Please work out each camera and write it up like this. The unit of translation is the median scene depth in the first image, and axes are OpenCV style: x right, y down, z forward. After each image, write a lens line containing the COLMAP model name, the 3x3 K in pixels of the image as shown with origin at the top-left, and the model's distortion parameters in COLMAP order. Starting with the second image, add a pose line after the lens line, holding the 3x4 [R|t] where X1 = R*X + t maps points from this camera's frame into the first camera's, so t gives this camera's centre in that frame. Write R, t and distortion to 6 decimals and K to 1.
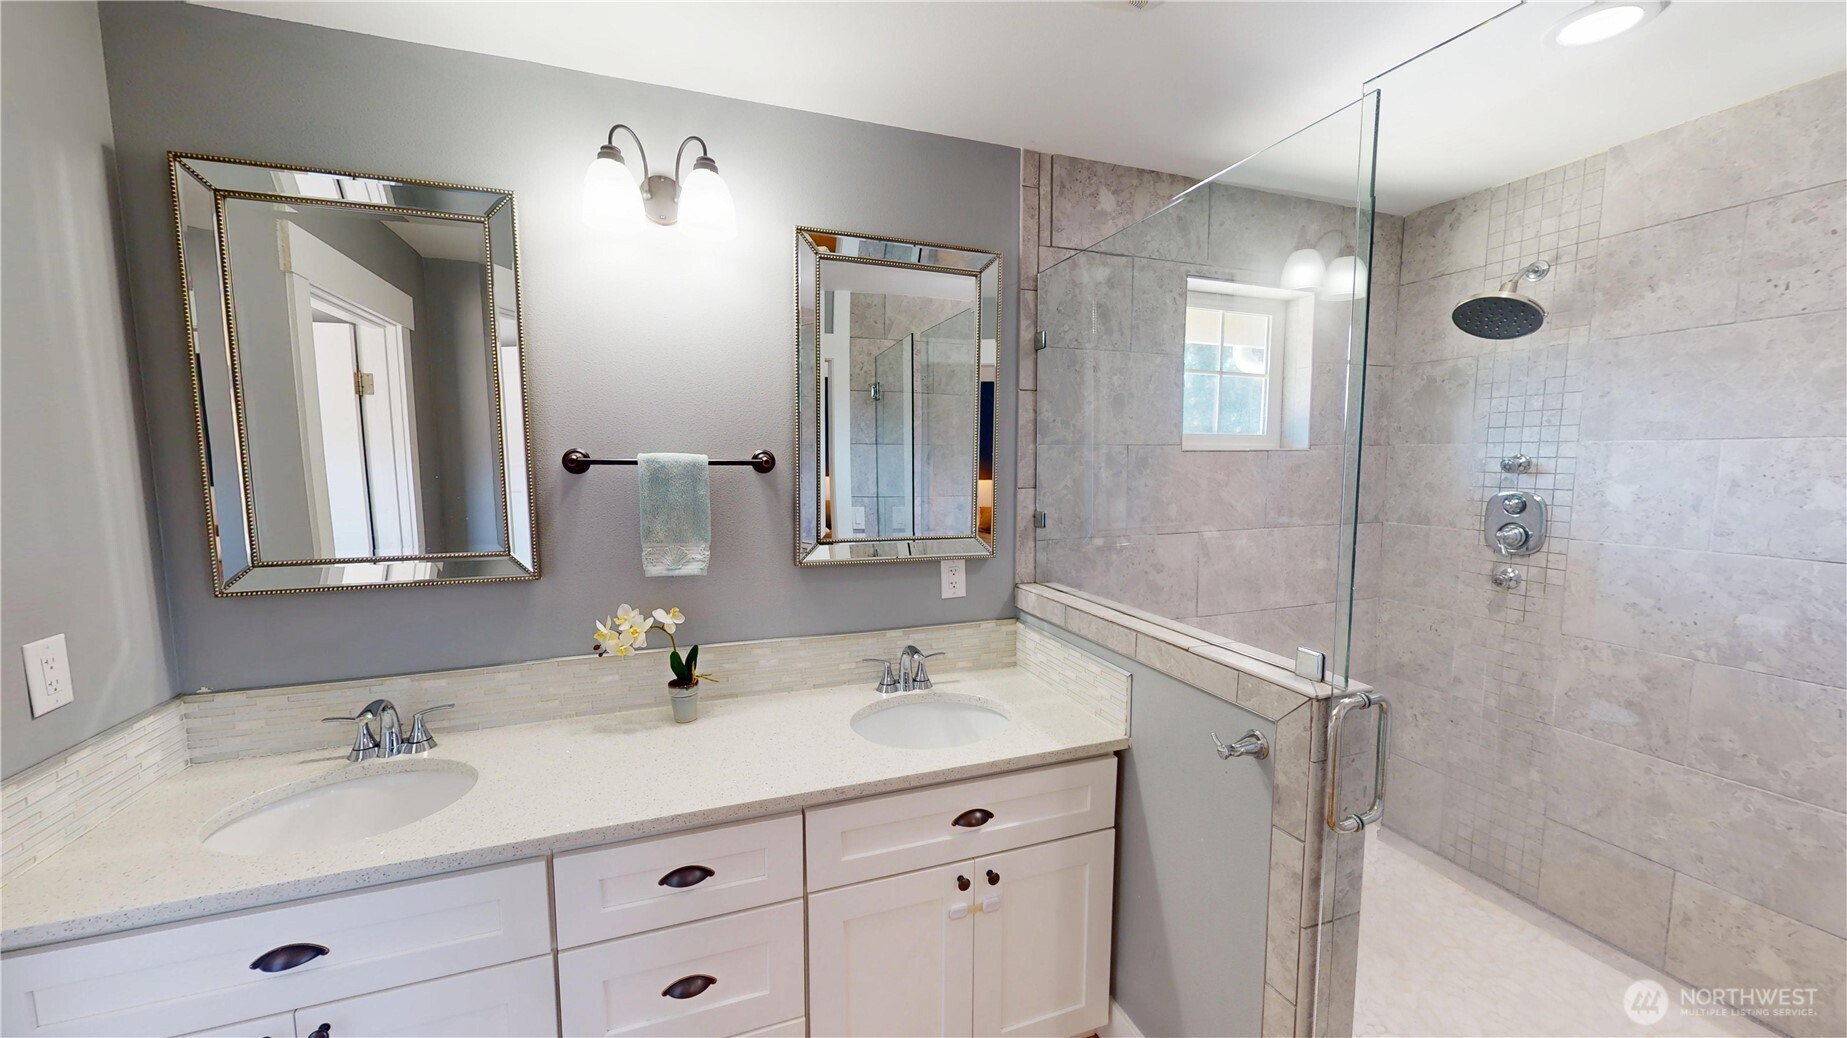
lens RADIAL K [[678.6, 0, 926.6], [0, 678.6, 521.2], [0, 0, 1]] dist [0.002279, -0.000277]
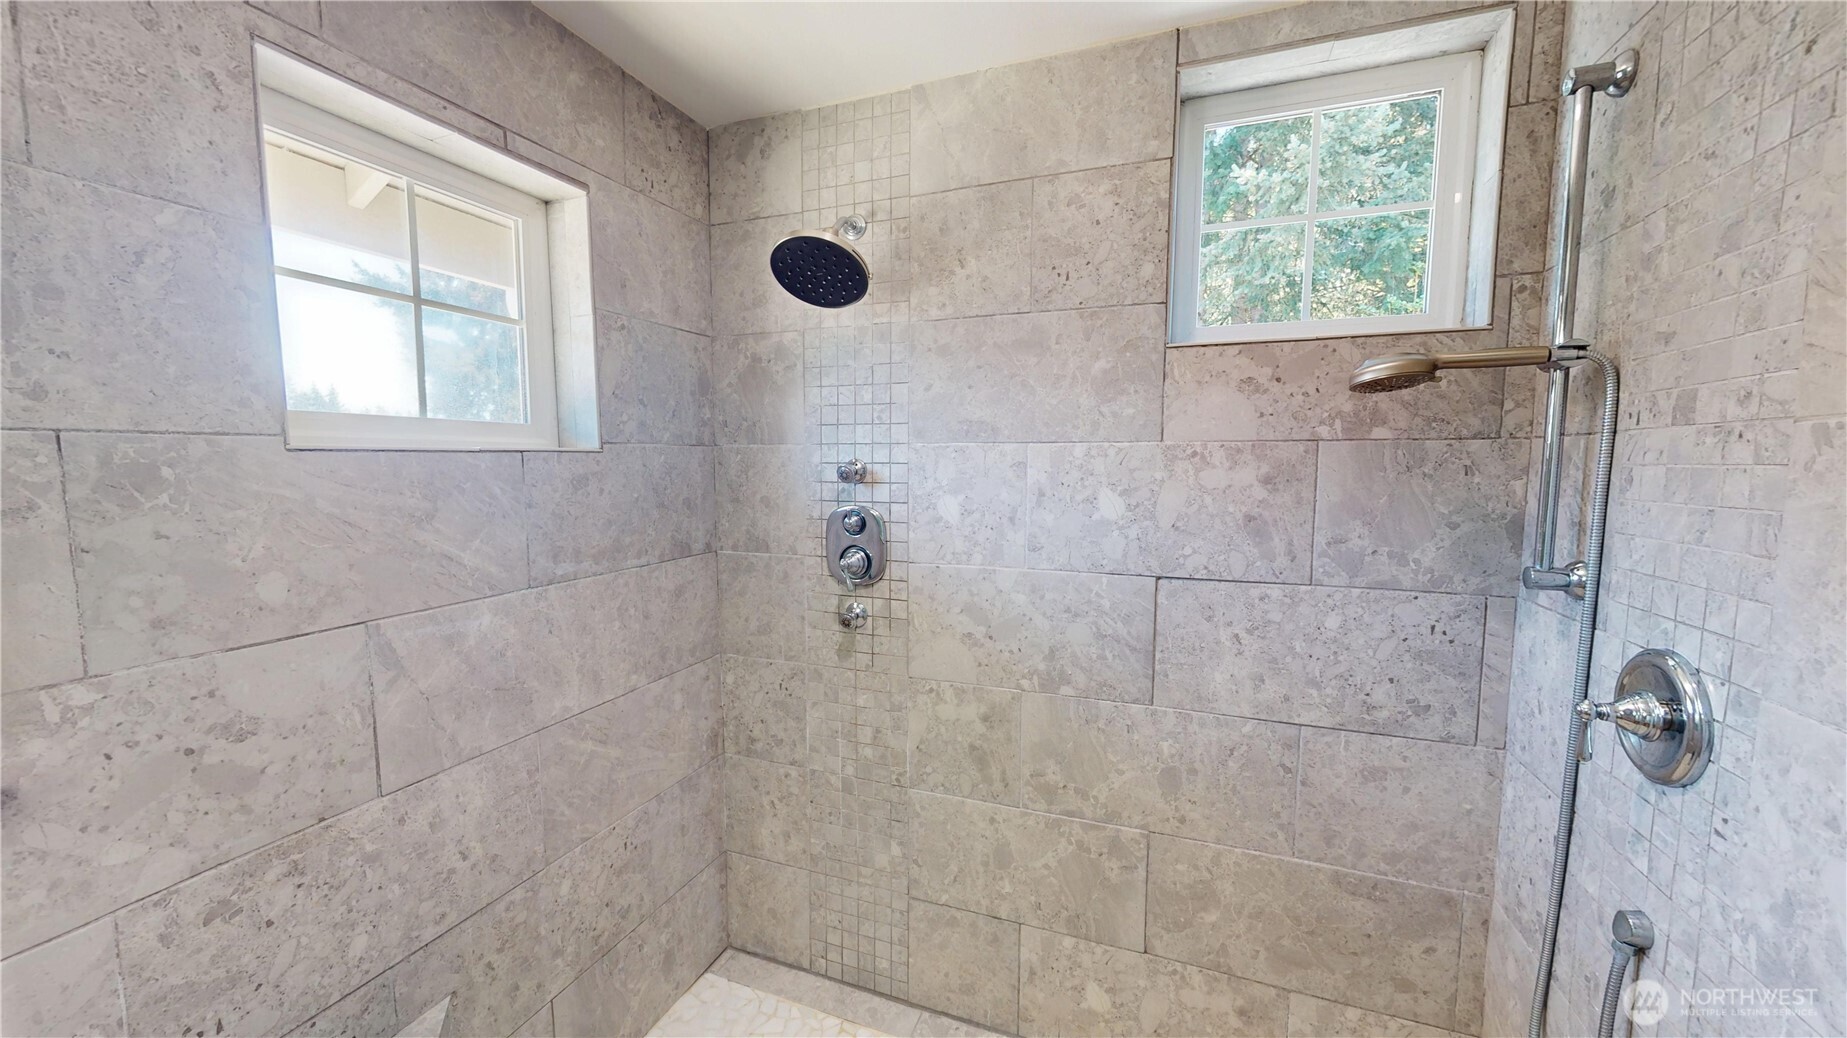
lens RADIAL K [[678.6, 0, 914.3], [0, 678.6, 526.4], [0, 0, 1]] dist [0.002279, -0.000277]
pose [[0.666575, -0.070931, 0.742056, 0.325640], [0.068086, 0.997095, 0.034149, -0.042492], [-0.742322, 0.027761, 0.669468, 0.420177]]
